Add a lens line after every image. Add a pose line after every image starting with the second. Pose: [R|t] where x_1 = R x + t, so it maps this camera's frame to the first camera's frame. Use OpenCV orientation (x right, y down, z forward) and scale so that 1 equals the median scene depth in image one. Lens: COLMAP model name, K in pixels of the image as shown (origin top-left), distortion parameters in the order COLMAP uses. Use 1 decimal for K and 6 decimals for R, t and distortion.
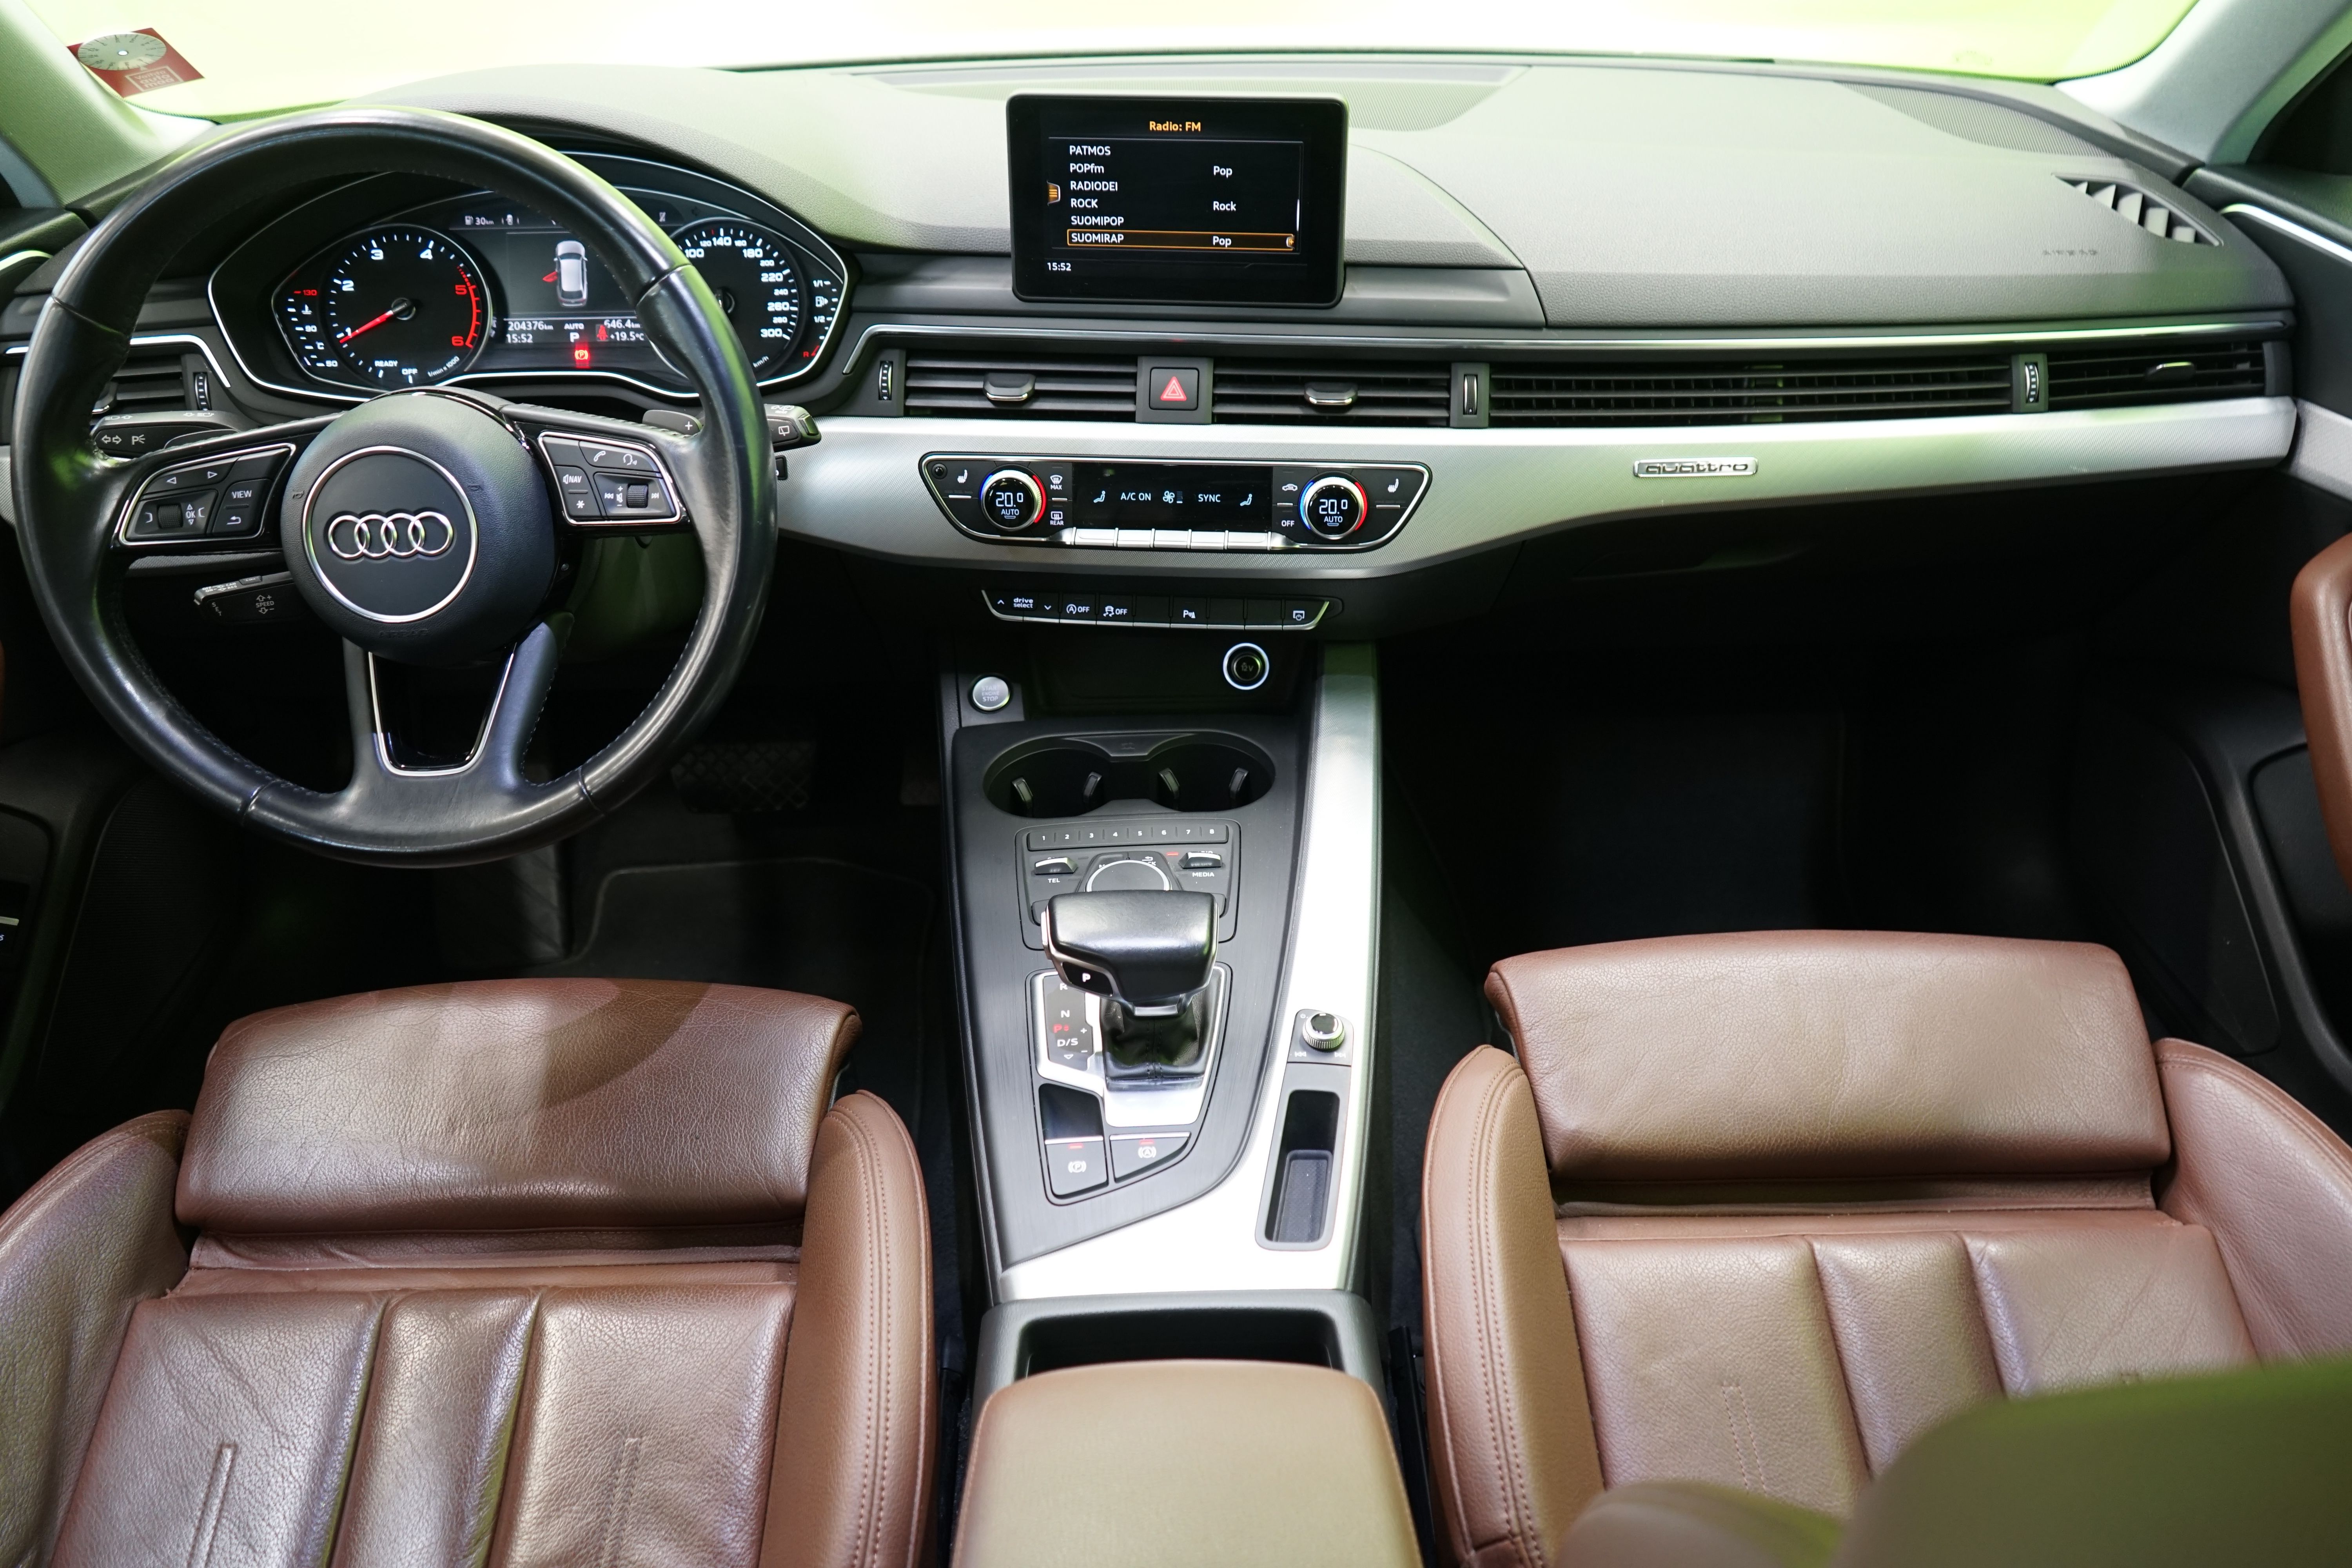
lens RADIAL K [[1929.3, 0, 1176.0], [0, 1929.3, 784.0], [0, 0, 1]] dist [-0.010180, -0.011445]
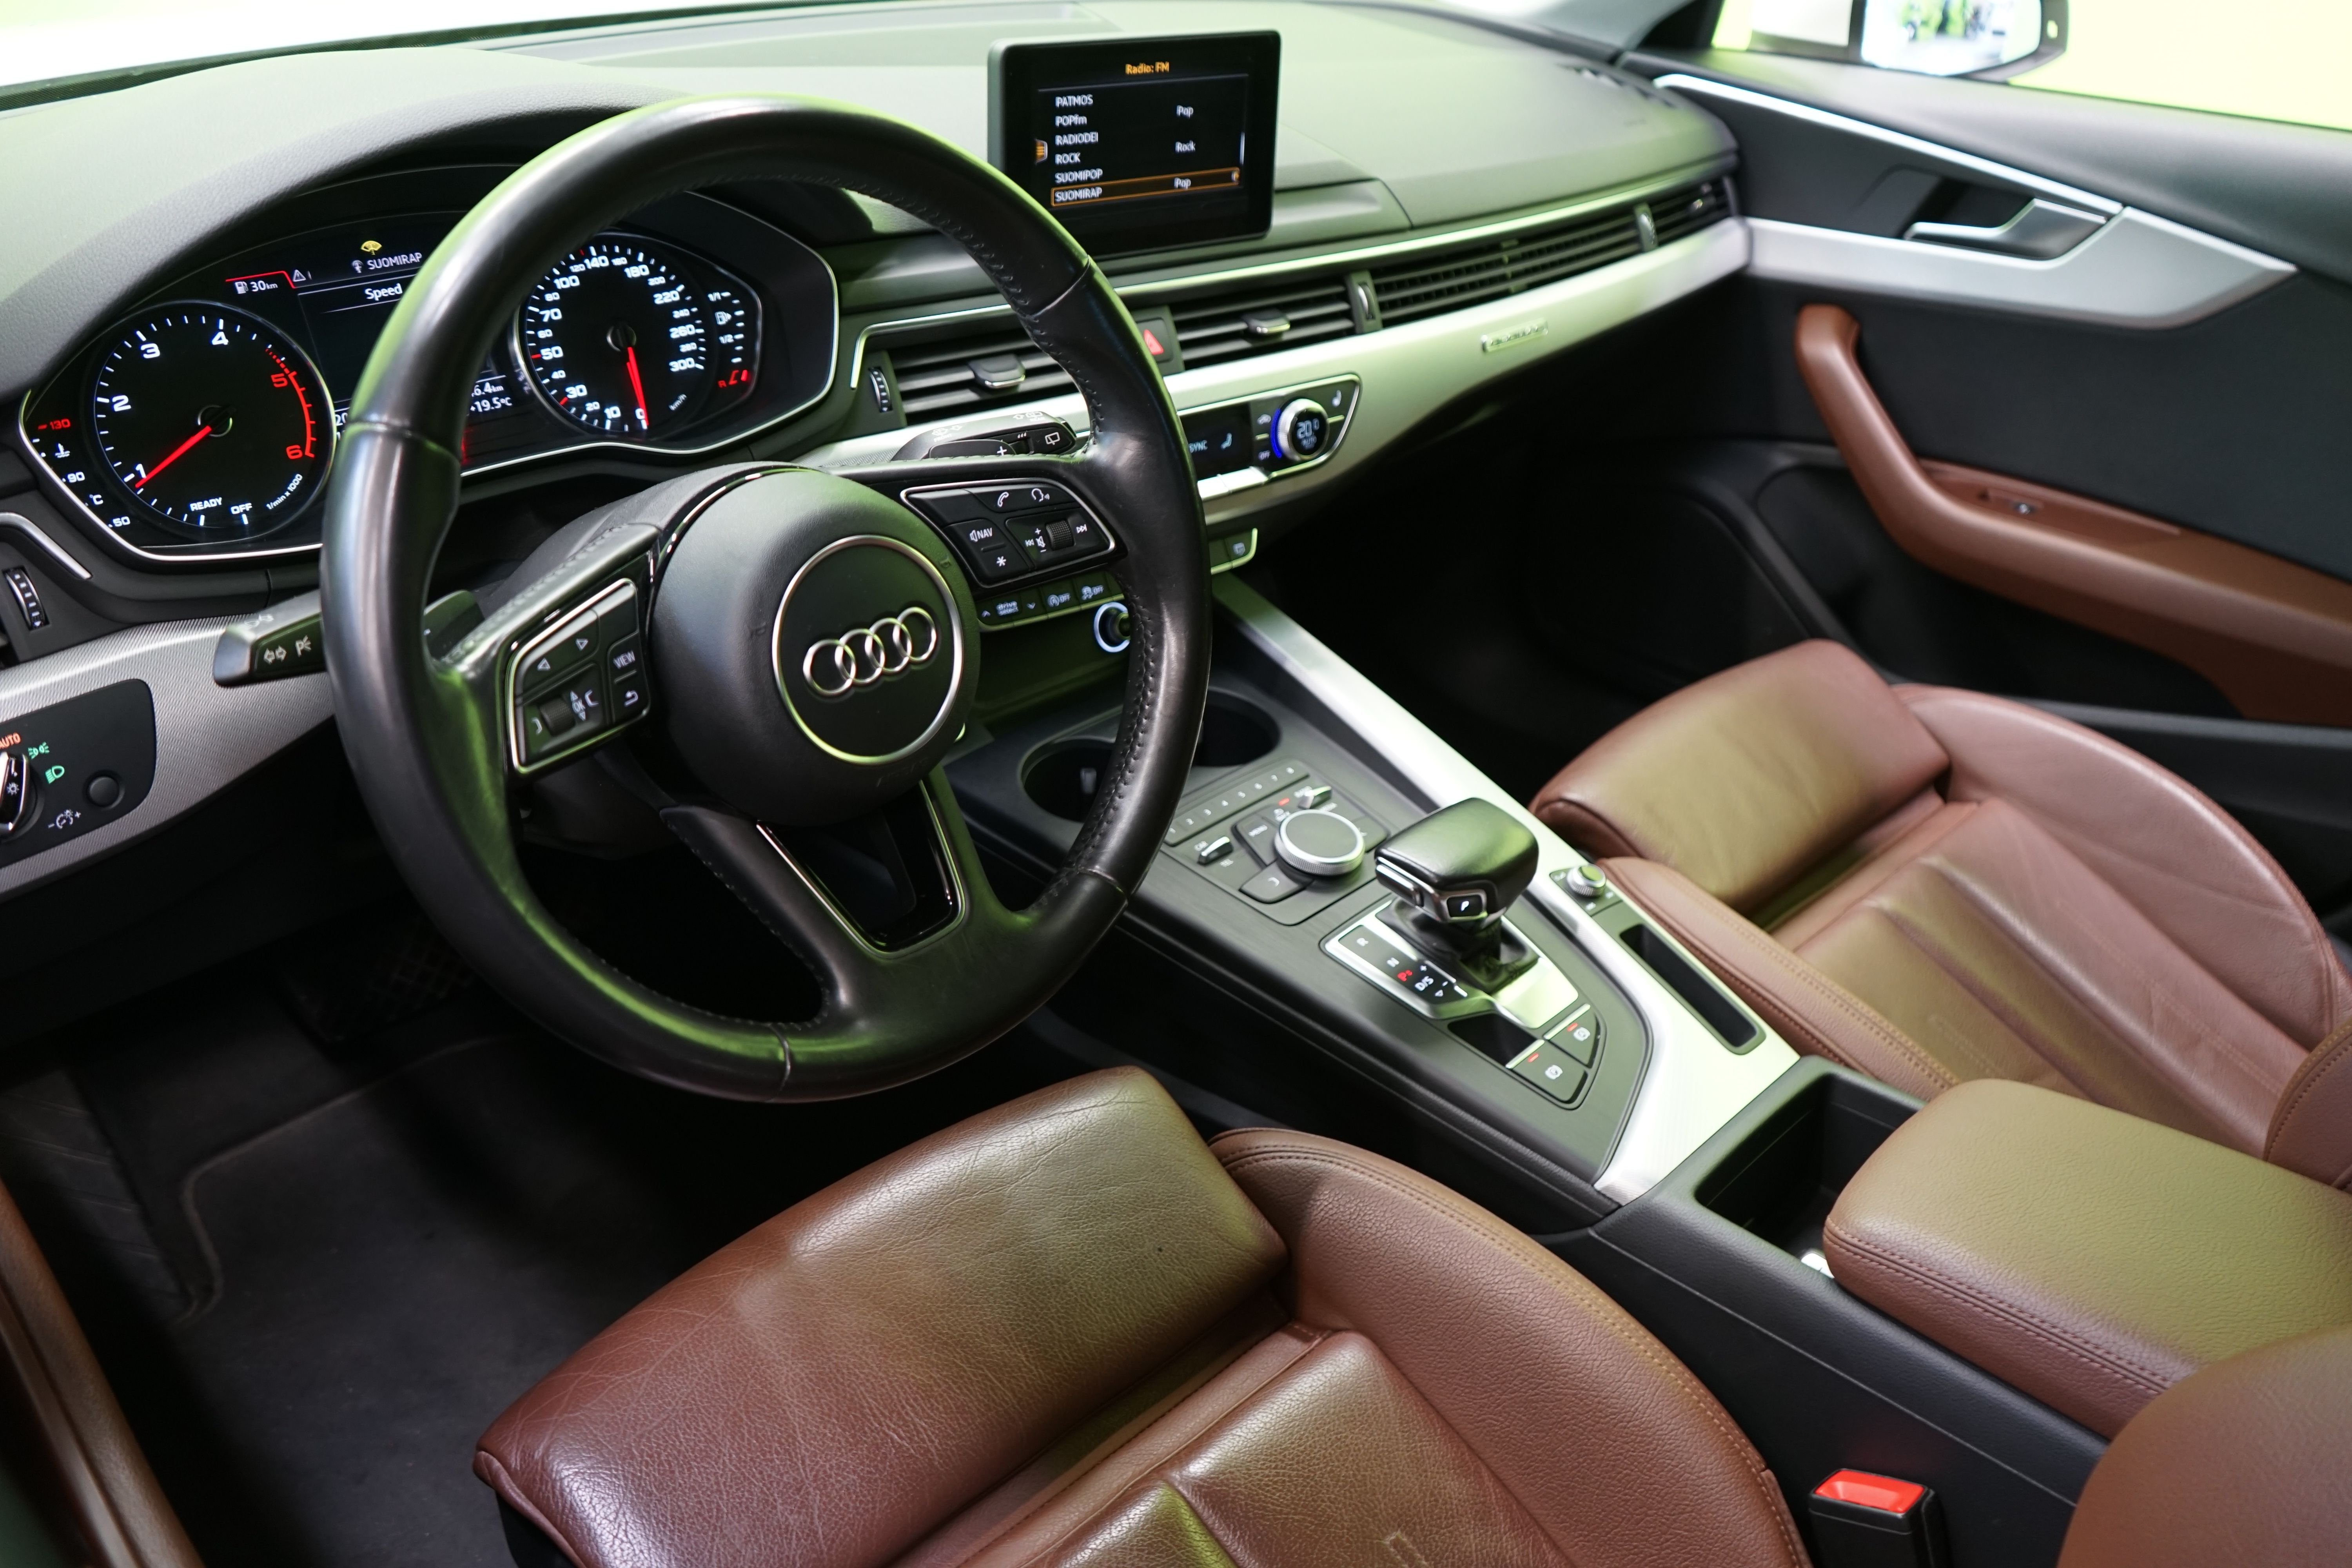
lens RADIAL K [[1968.8, 0, 1176.0], [0, 1968.8, 784.0], [0, 0, 1]] dist [-0.042894, 0.012646]
pose [[0.696678, -0.304941, 0.649347, -0.692921], [0.296520, 0.946623, 0.126412, -0.116395], [-0.653235, 0.104476, 0.749912, 0.280815]]
